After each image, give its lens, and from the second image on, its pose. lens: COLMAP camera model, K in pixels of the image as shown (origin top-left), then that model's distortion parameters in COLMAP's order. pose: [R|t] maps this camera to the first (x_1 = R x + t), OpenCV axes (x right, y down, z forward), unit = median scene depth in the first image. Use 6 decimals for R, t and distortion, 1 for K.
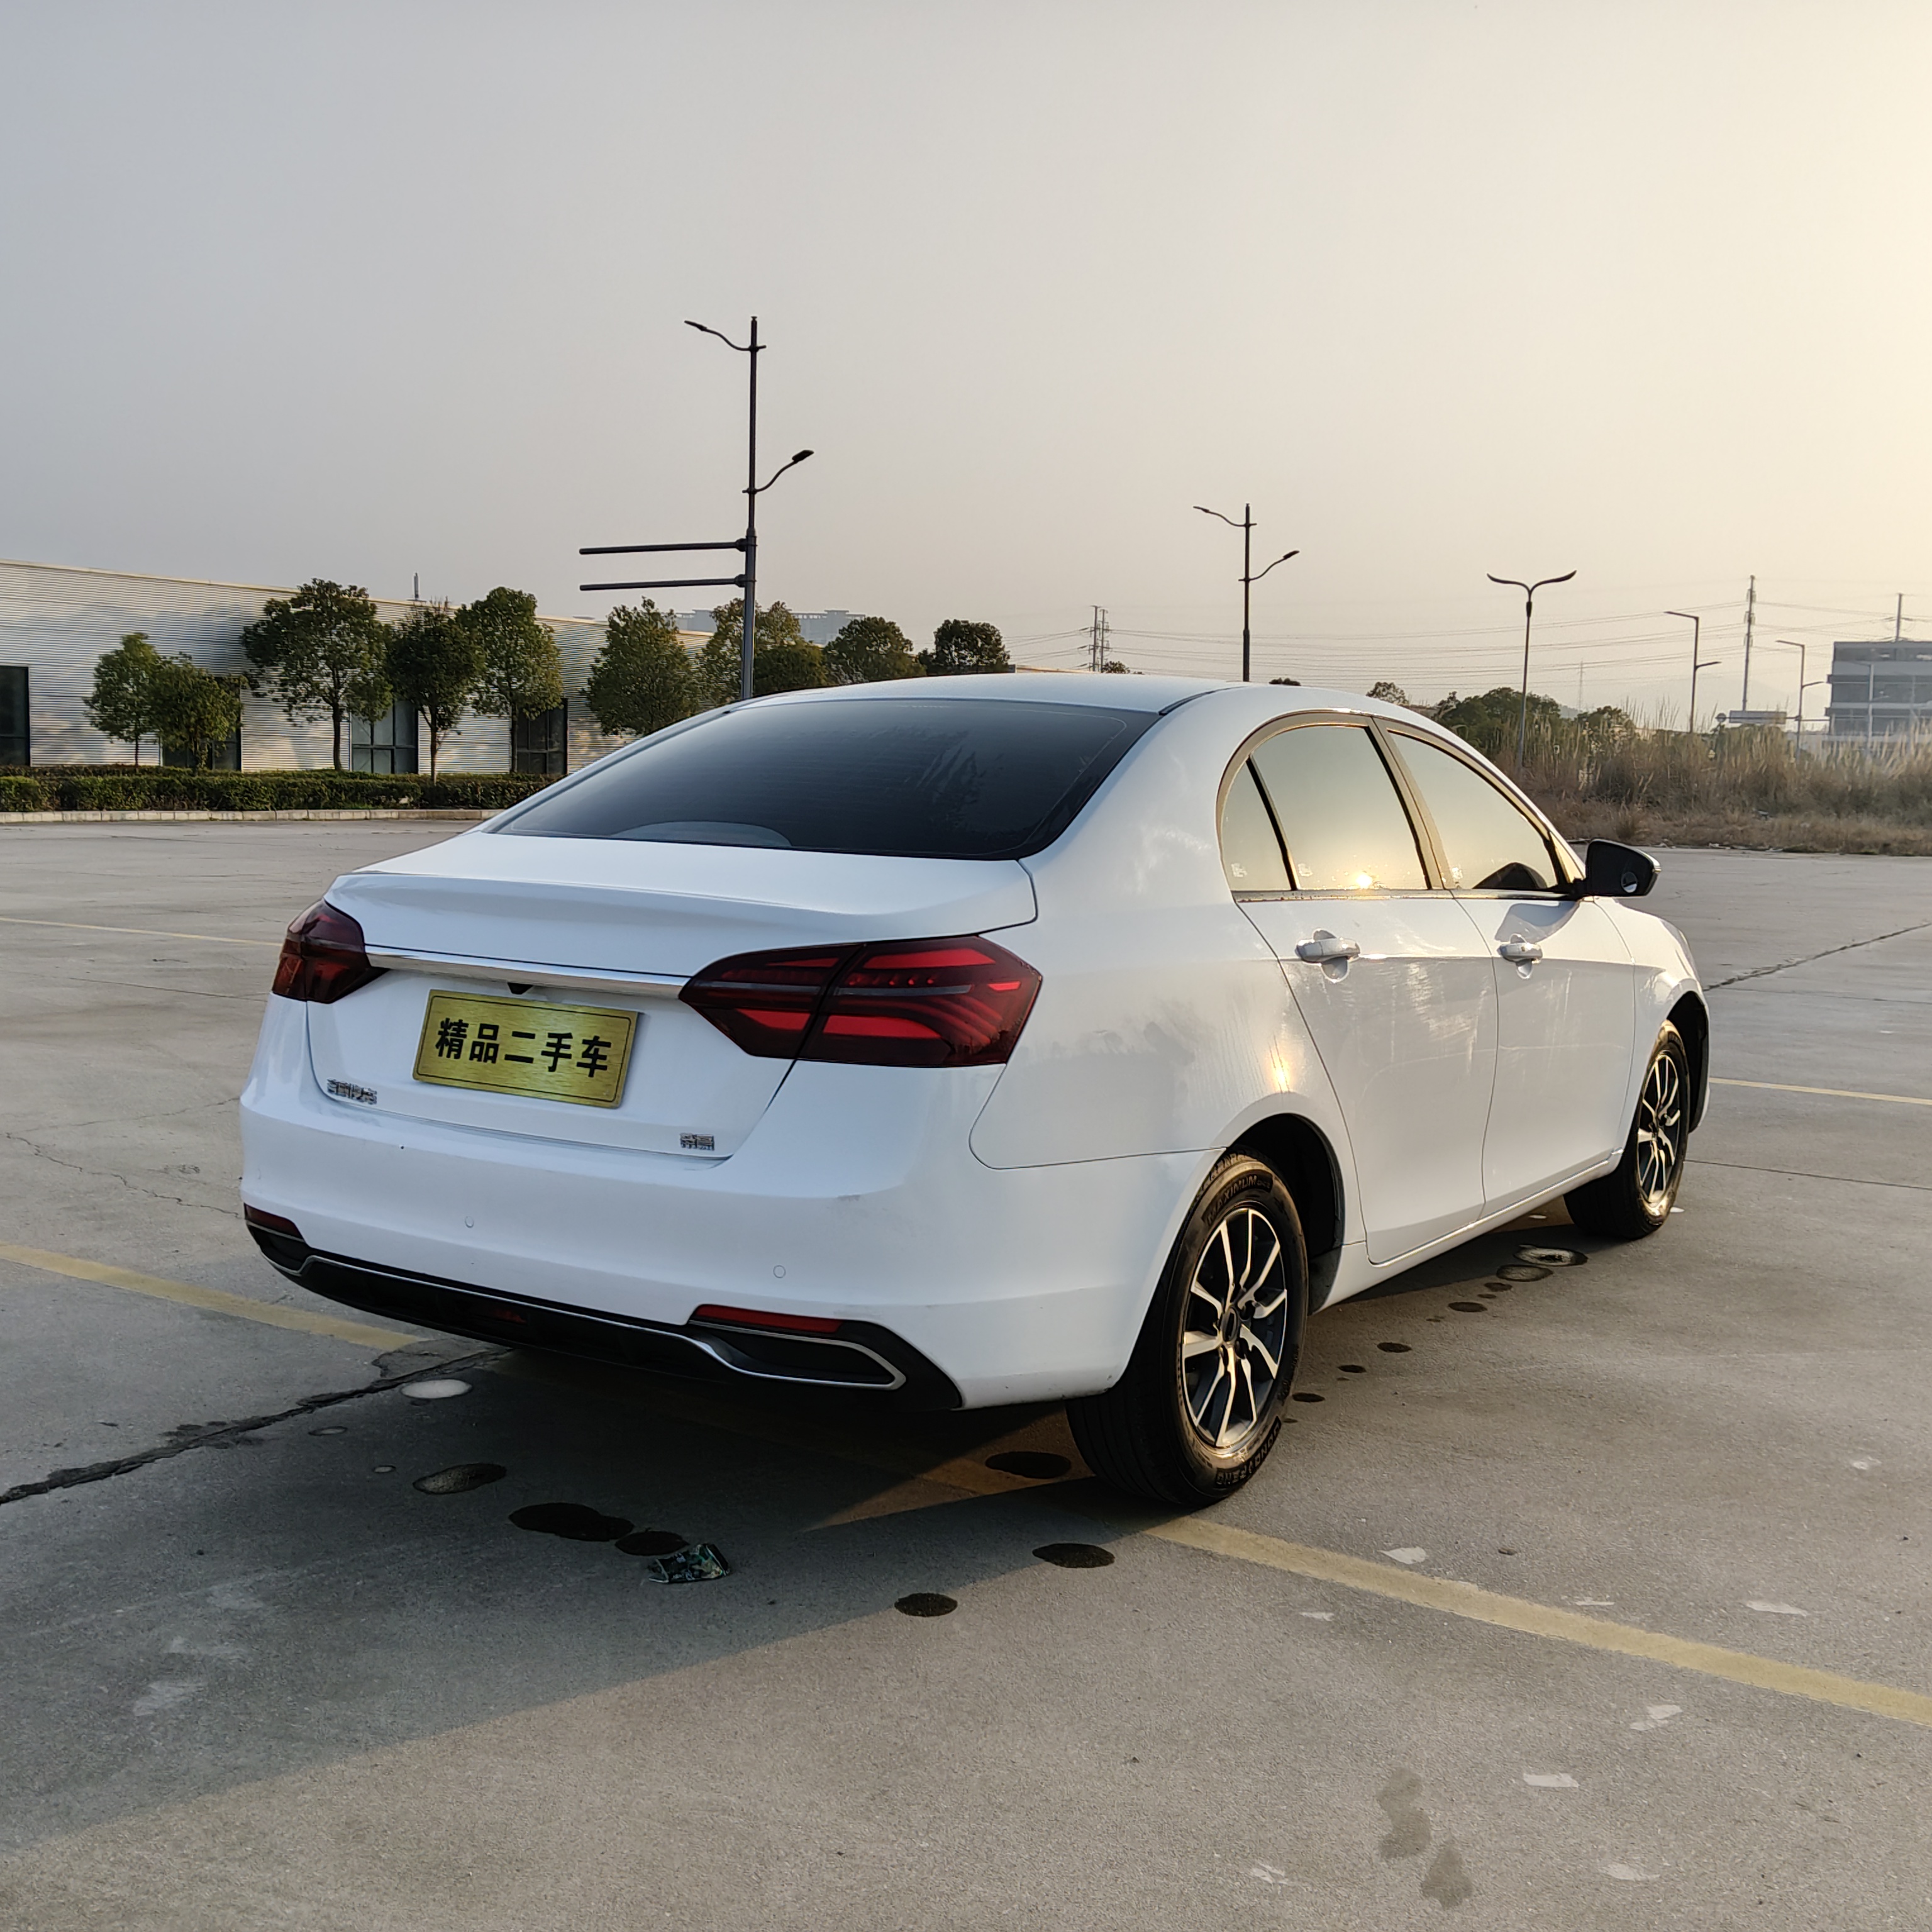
lens RADIAL K [[2076.2, 0, 966.8], [0, 2076.2, 977.3], [0, 0, 1]] dist [0.135278, -0.355665]
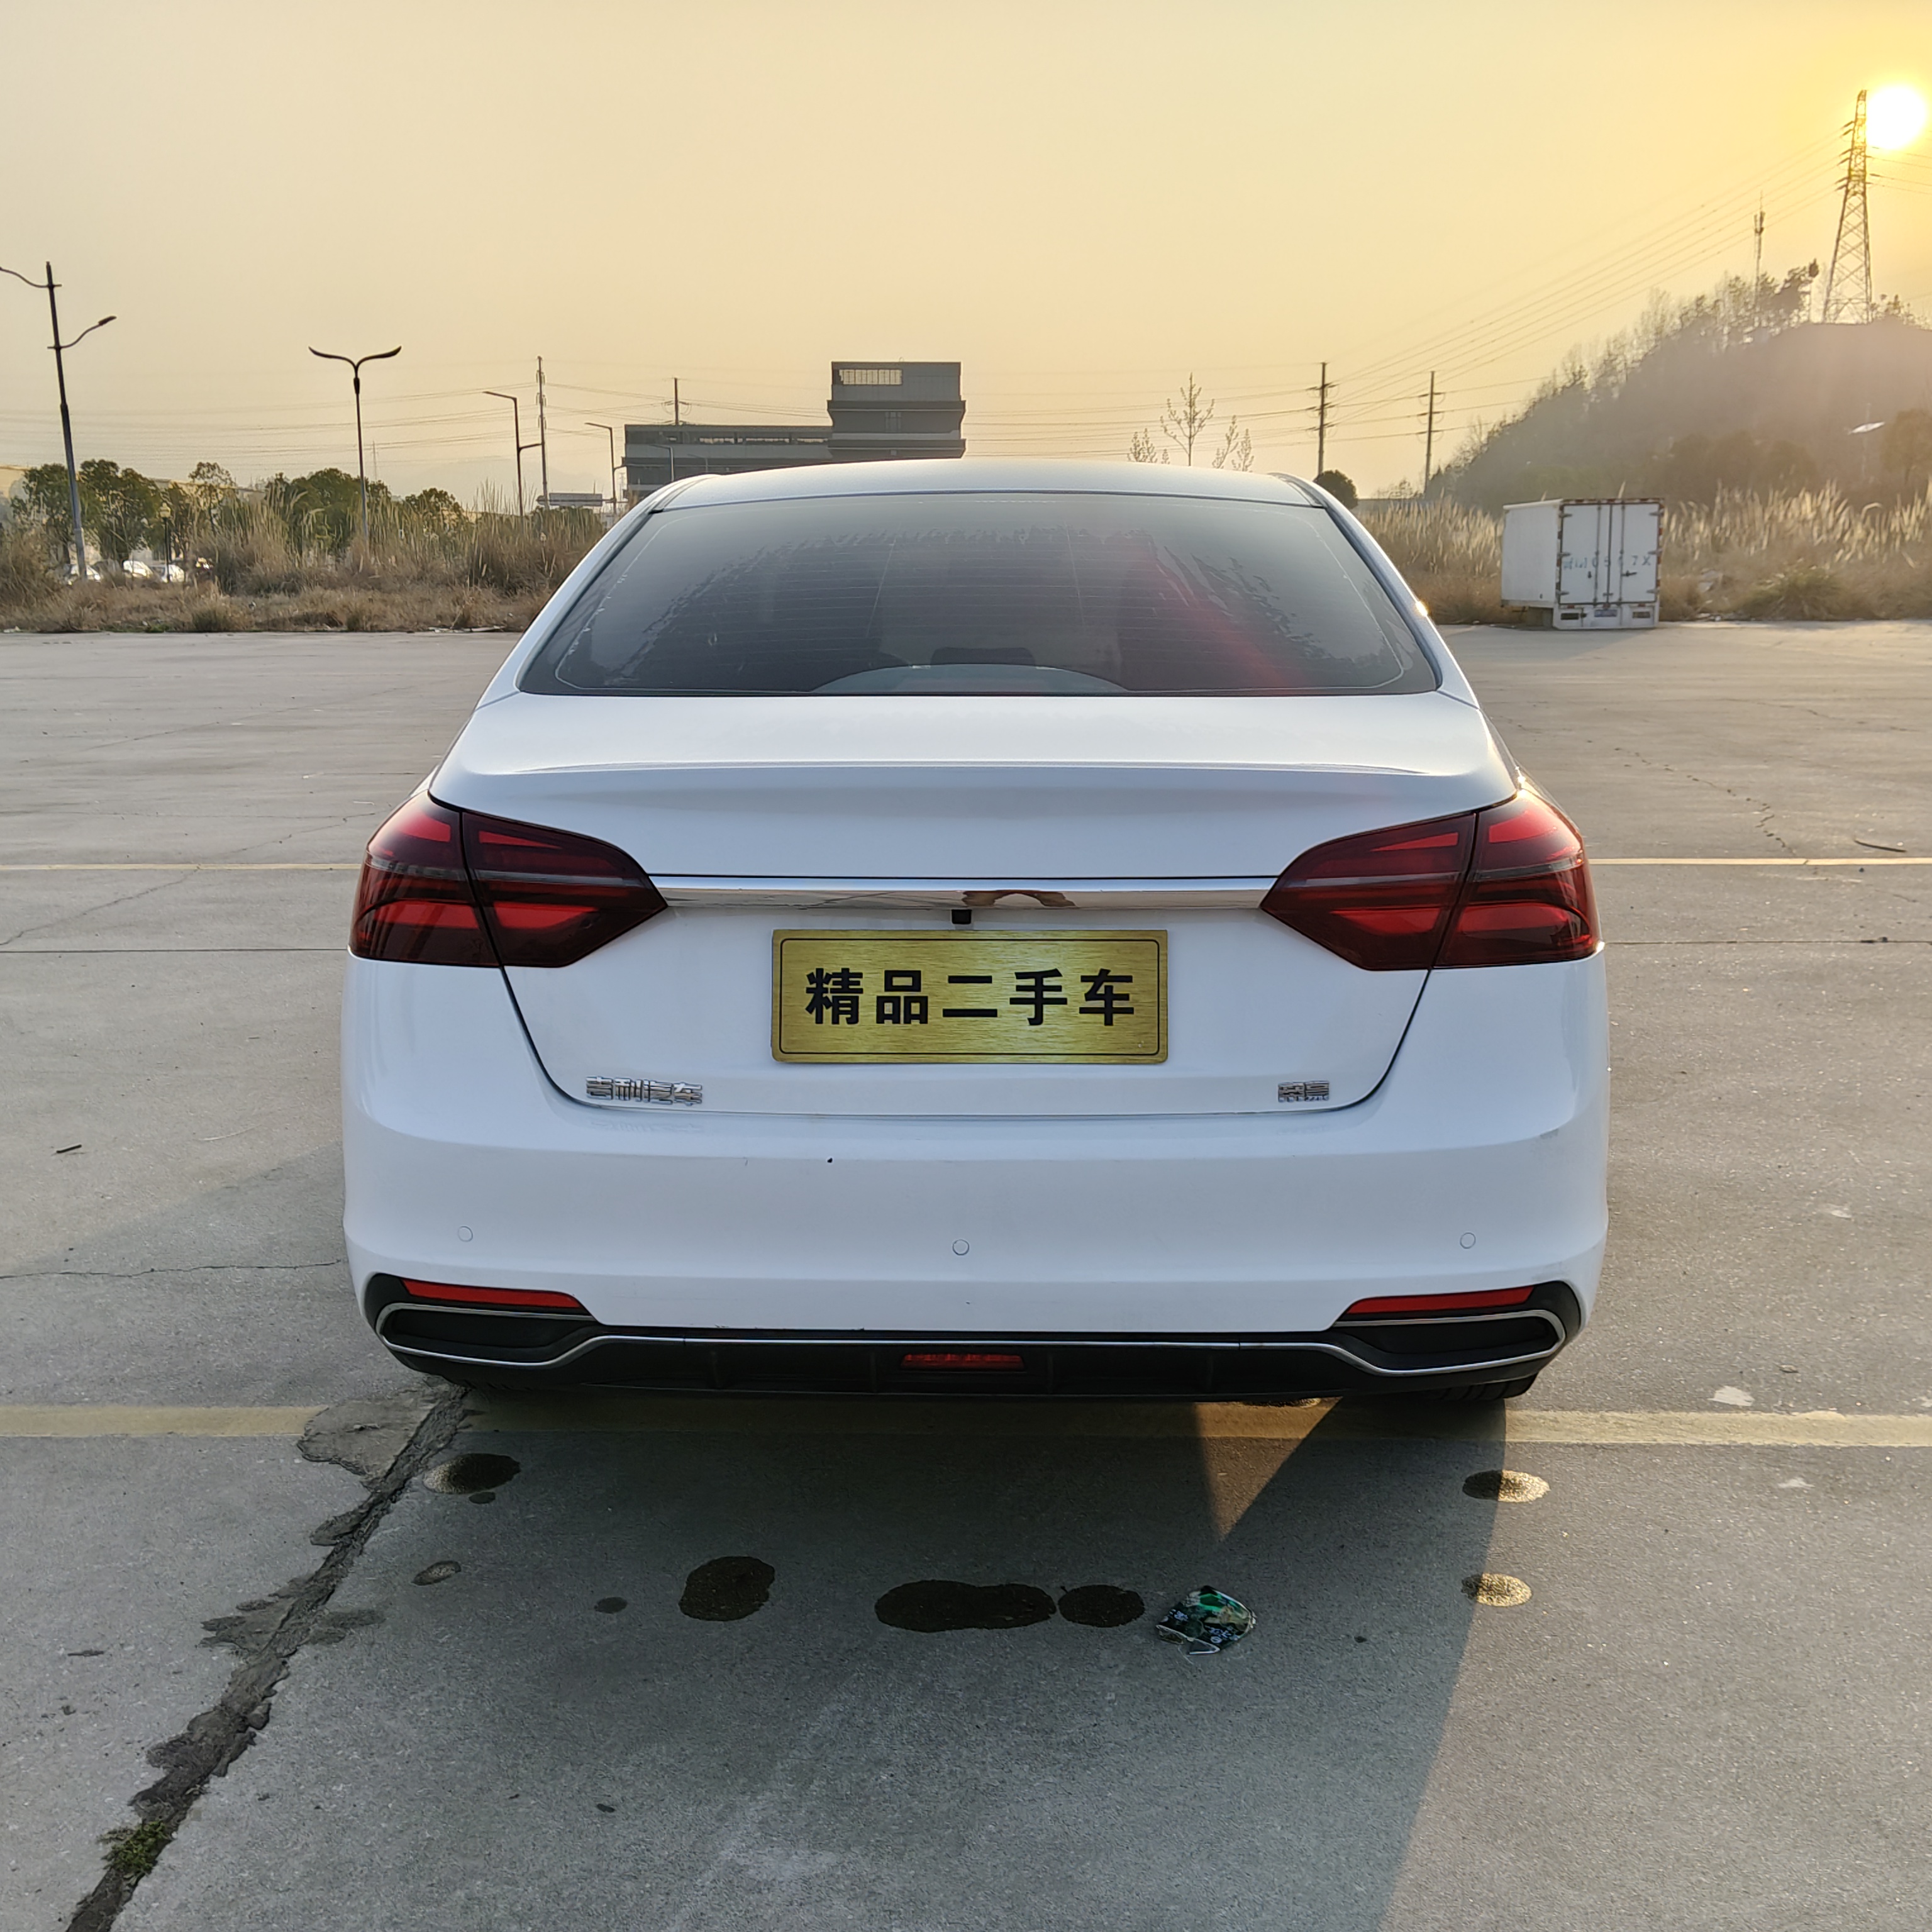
lens RADIAL K [[2076.2, 0, 966.8], [0, 2076.2, 977.3], [0, 0, 1]] dist [0.135278, -0.355665]
pose [[0.852613, -0.127813, 0.506671, -0.567600], [0.076501, 0.989709, 0.120929, -0.058741], [-0.516913, -0.064345, 0.853616, 0.386281]]
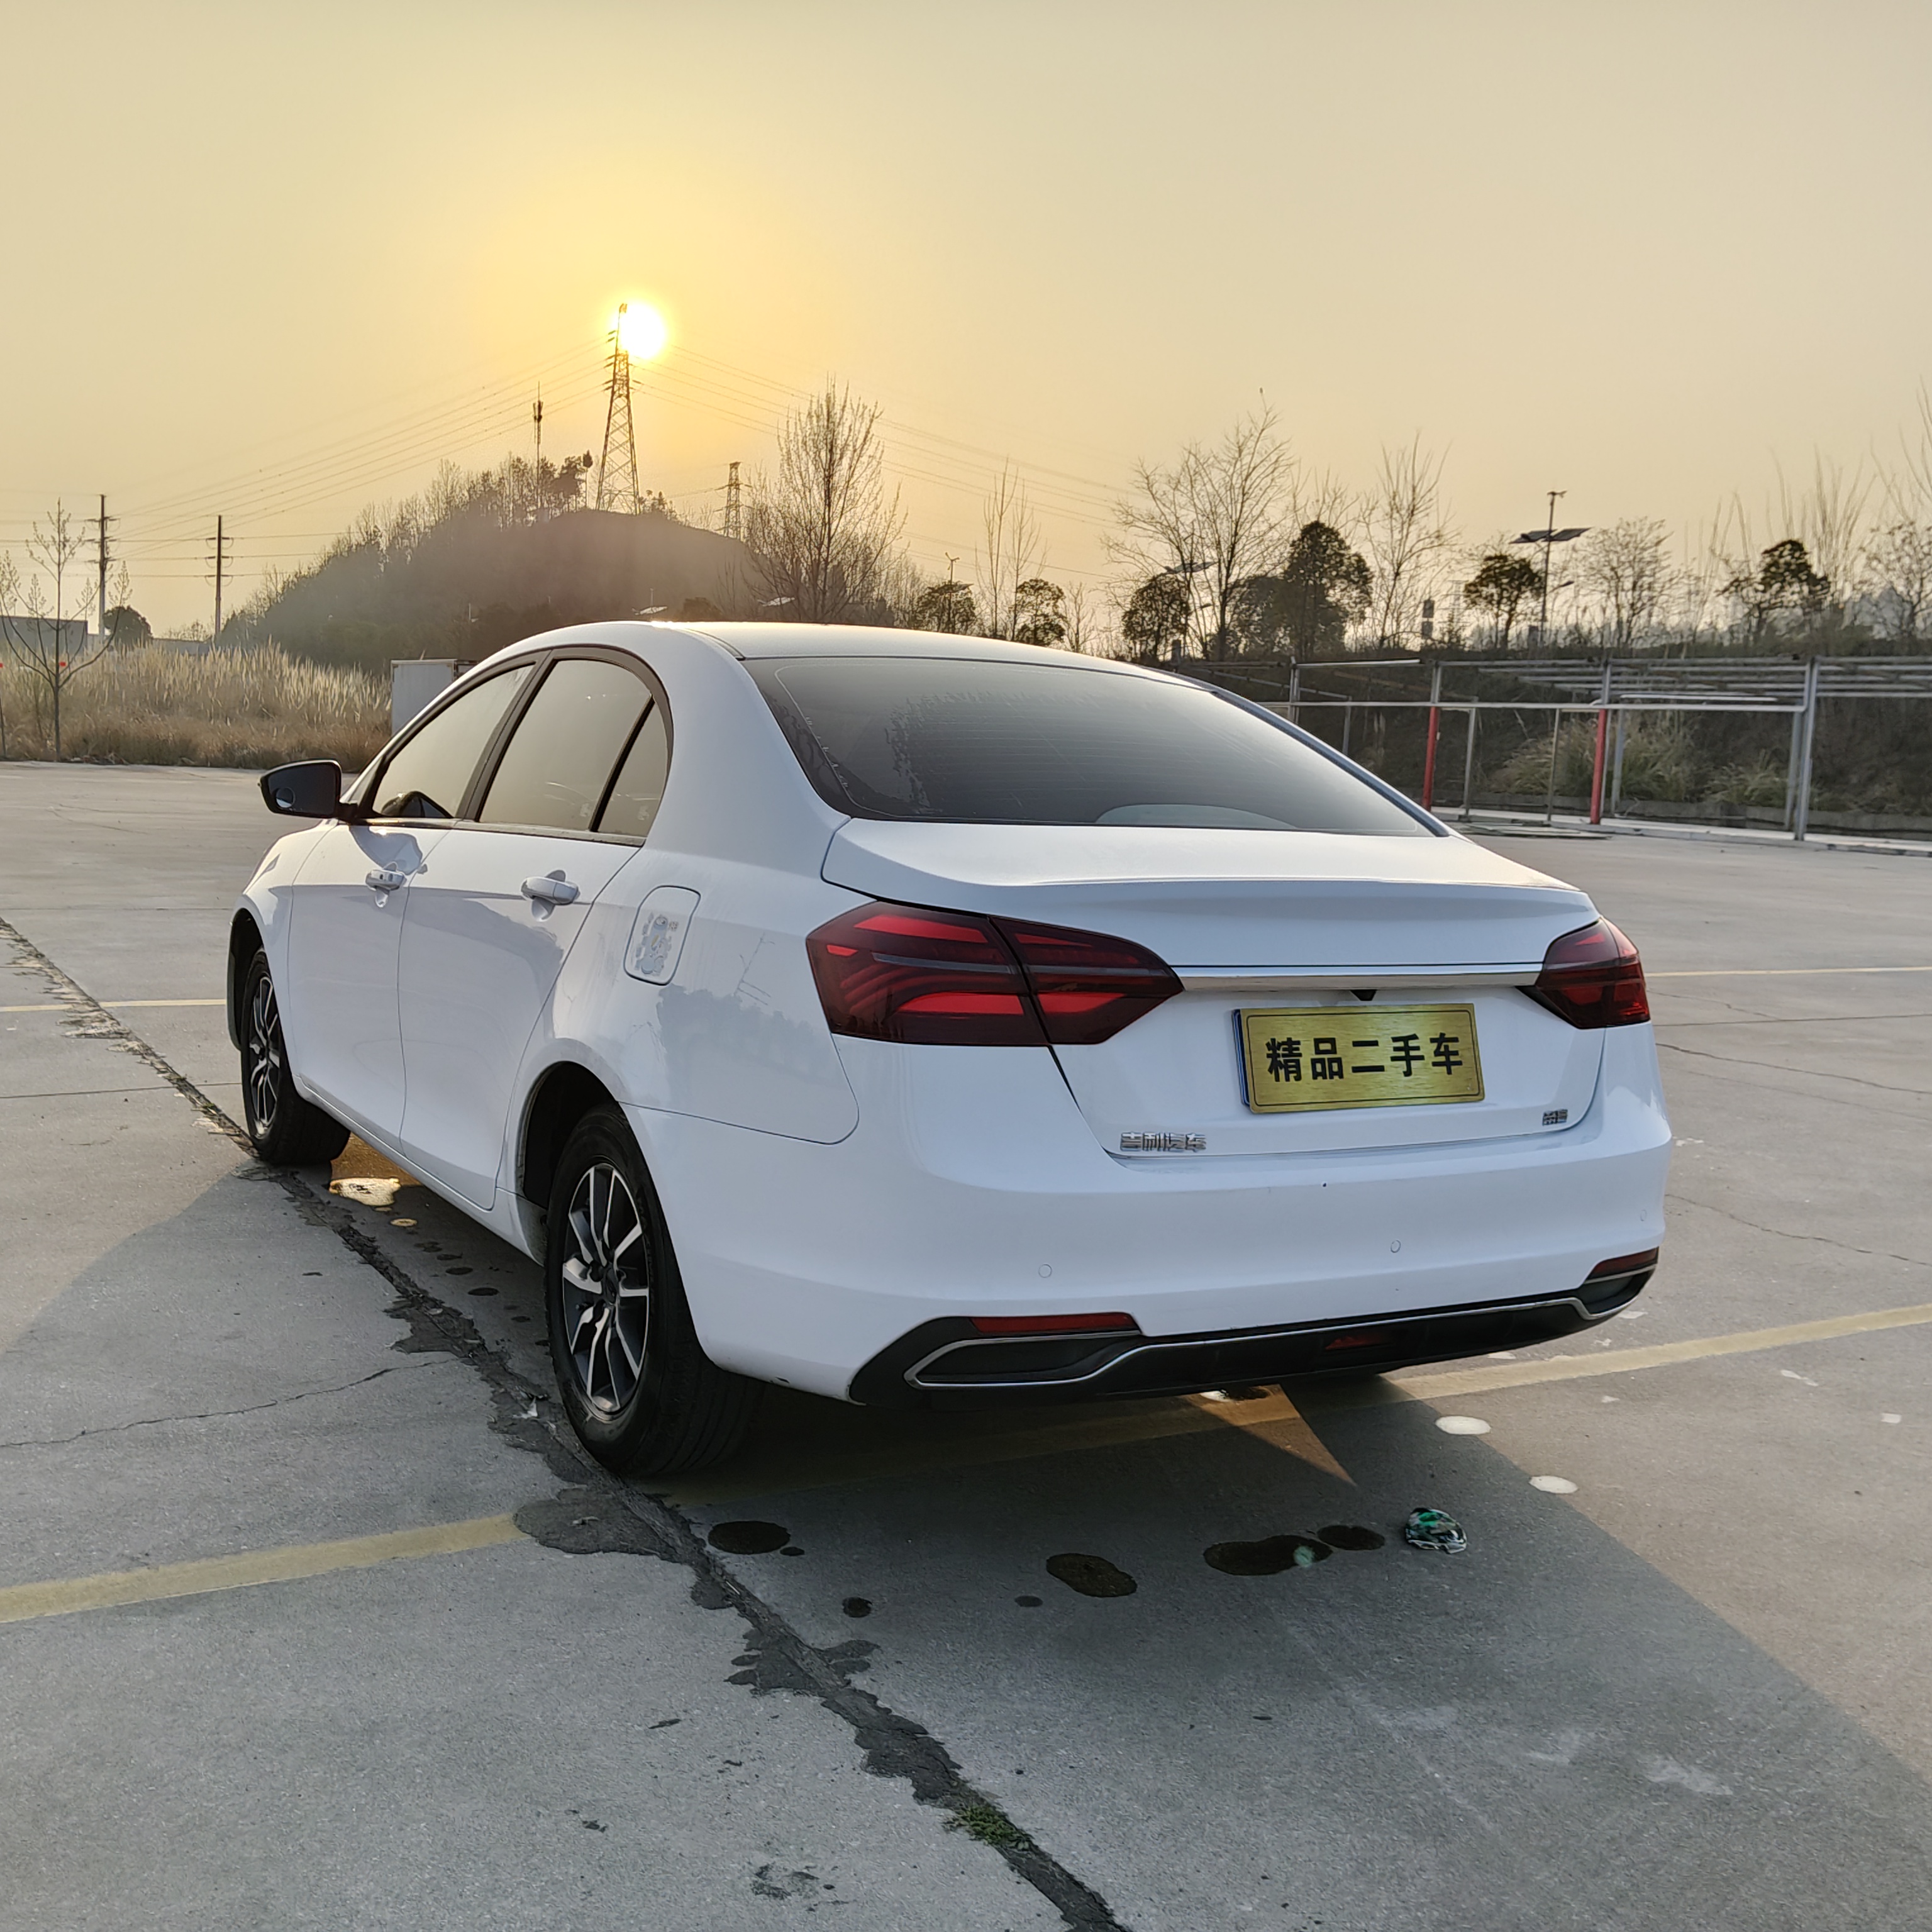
lens RADIAL K [[2076.2, 0, 966.8], [0, 2076.2, 977.3], [0, 0, 1]] dist [0.135278, -0.355665]
pose [[0.453075, -0.100555, 0.885783, -1.109672], [0.051365, 0.994912, 0.086671, -0.091637], [-0.889991, 0.006230, 0.455935, 0.721637]]
